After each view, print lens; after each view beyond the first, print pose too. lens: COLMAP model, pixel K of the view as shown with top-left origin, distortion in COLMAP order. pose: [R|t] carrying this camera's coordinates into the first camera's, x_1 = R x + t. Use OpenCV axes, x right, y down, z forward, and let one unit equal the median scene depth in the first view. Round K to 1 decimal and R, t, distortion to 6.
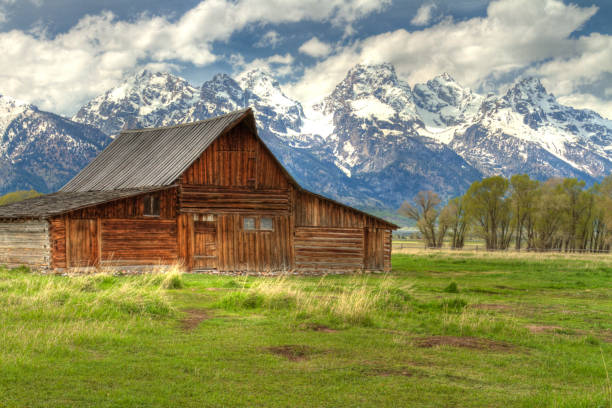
lens RADIAL K [[1412.7, 0, 306.0], [0, 1412.7, 204.0], [0, 0, 1]] dist [0.056684, -0.165565]
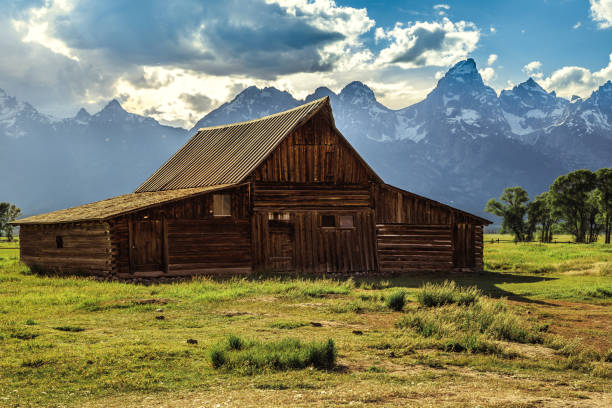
lens RADIAL K [[1240.0, 0, 303.5], [0, 1240.0, 204.9], [0, 0, 1]] dist [0.396651, 0.002235]
pose [[0.996534, -0.021526, -0.080355, 0.010127], [0.021515, 0.999768, -0.000992, 0.003108], [0.080357, -0.000740, 0.996766, 0.177649]]
